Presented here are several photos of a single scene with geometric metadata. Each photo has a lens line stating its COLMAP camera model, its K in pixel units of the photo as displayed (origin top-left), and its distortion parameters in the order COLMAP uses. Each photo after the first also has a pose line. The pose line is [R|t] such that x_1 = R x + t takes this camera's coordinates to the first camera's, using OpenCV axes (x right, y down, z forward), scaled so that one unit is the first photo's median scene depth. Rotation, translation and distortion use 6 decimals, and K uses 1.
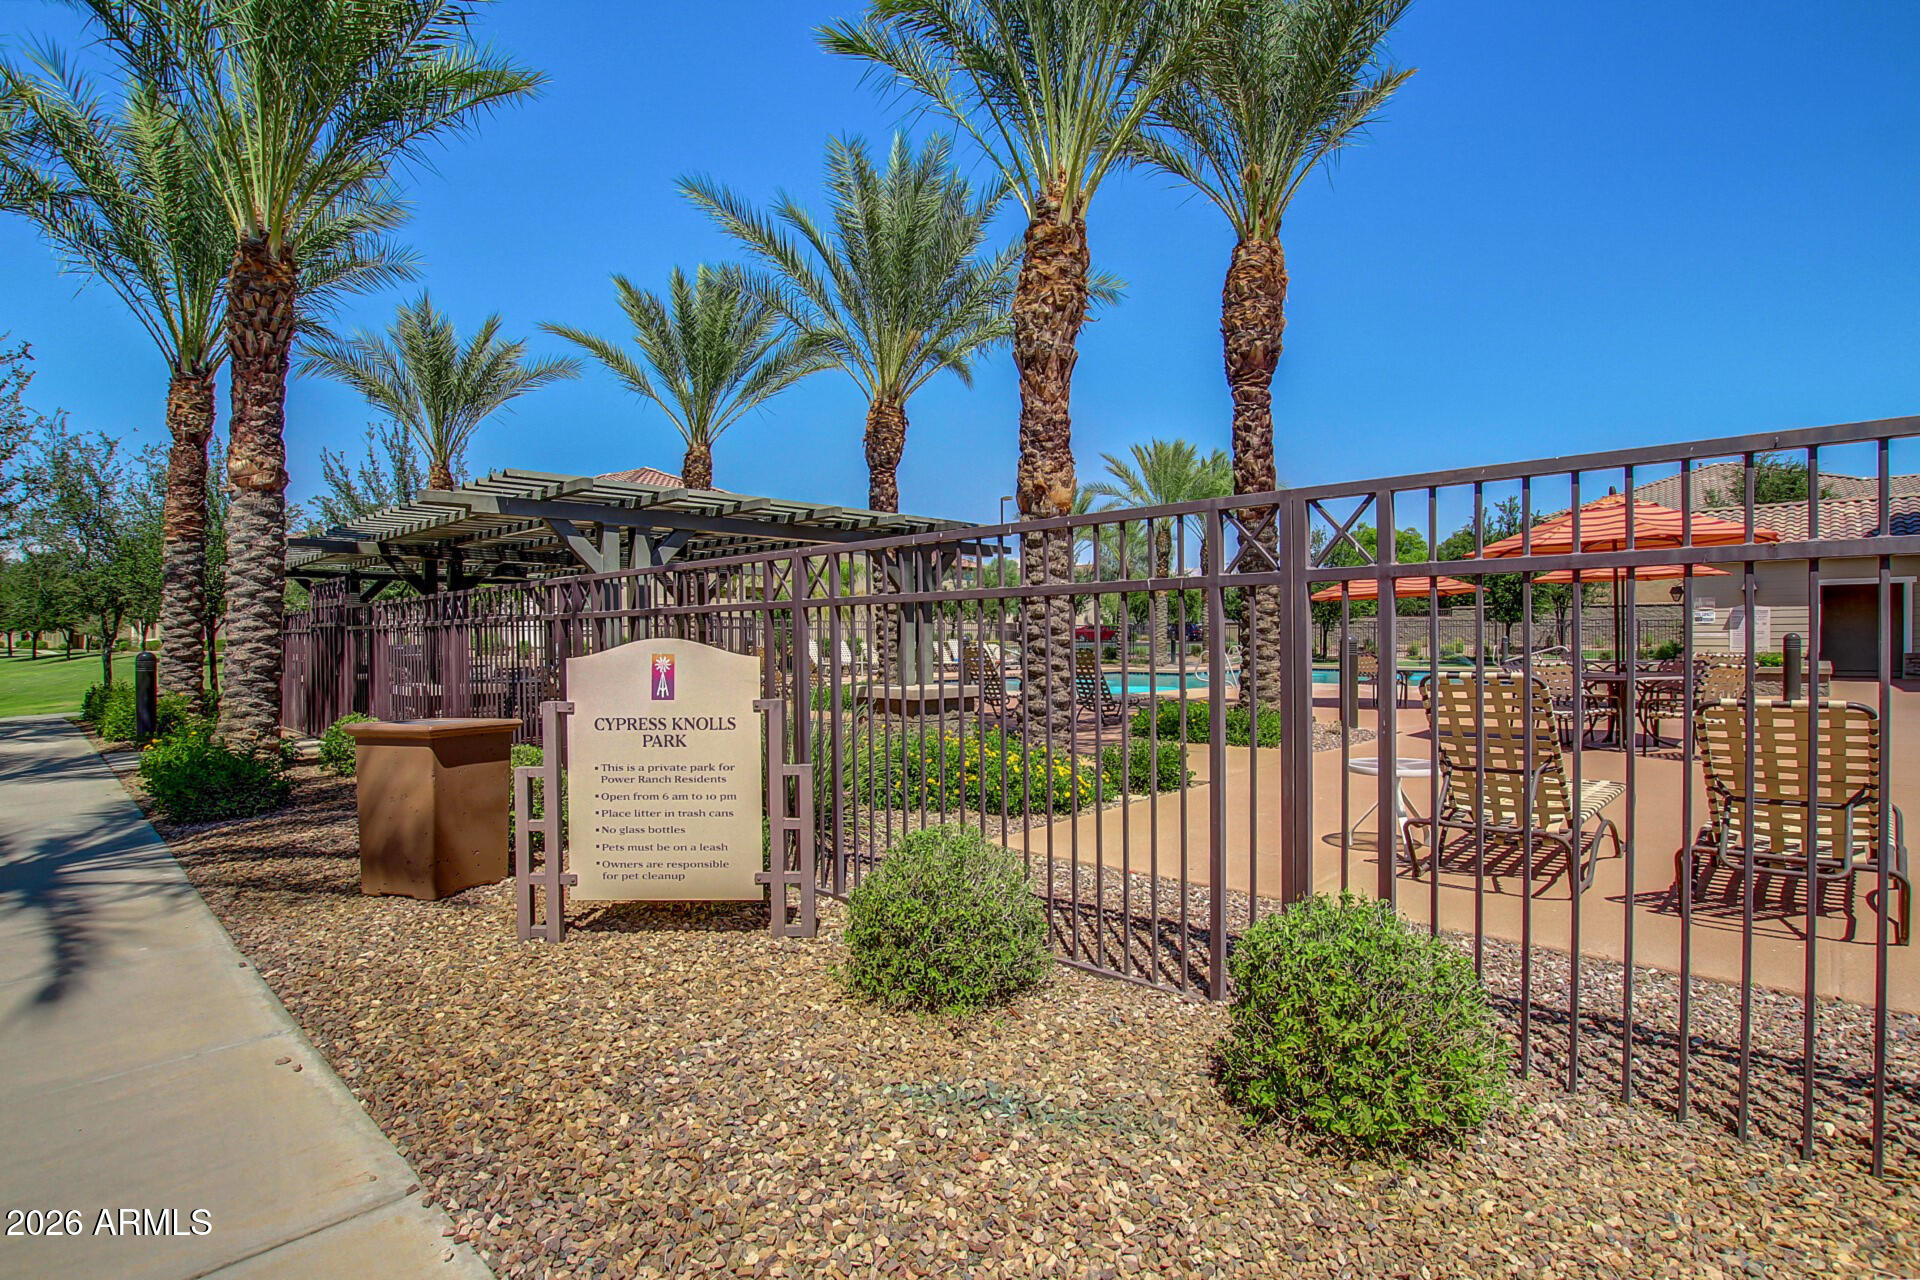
lens RADIAL K [[888.2, 0, 960.2], [0, 888.2, 638.3], [0, 0, 1]] dist [0.000201, 0.000006]
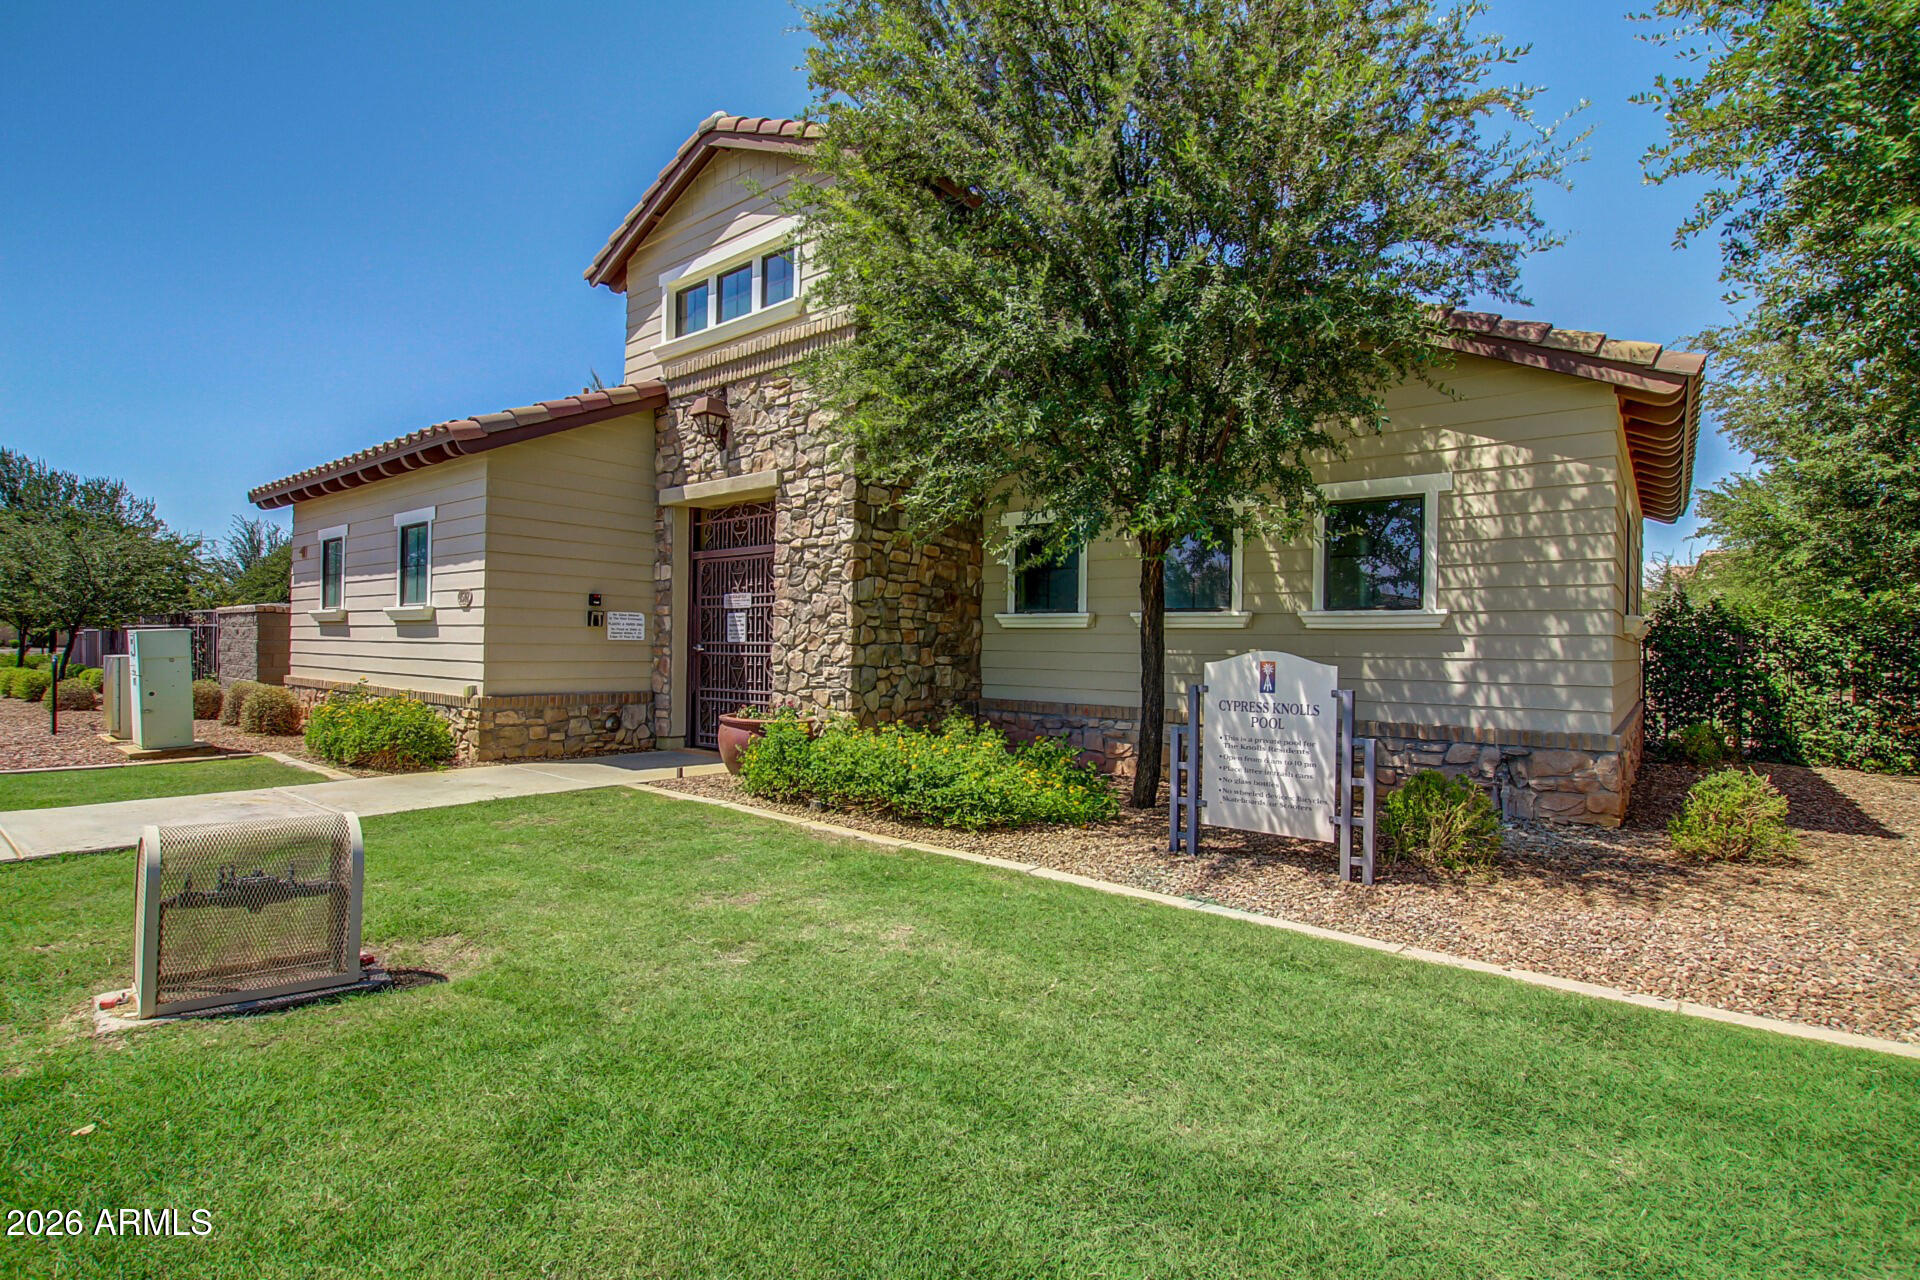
lens RADIAL K [[888.2, 0, 958.7], [0, 888.2, 642.4], [0, 0, 1]] dist [0.000201, 0.000006]
pose [[0.821097, 0.010227, -0.570697, 0.100131], [-0.020810, 0.999711, -0.012026, 0.012268], [0.570409, 0.021751, 0.821072, -0.557583]]
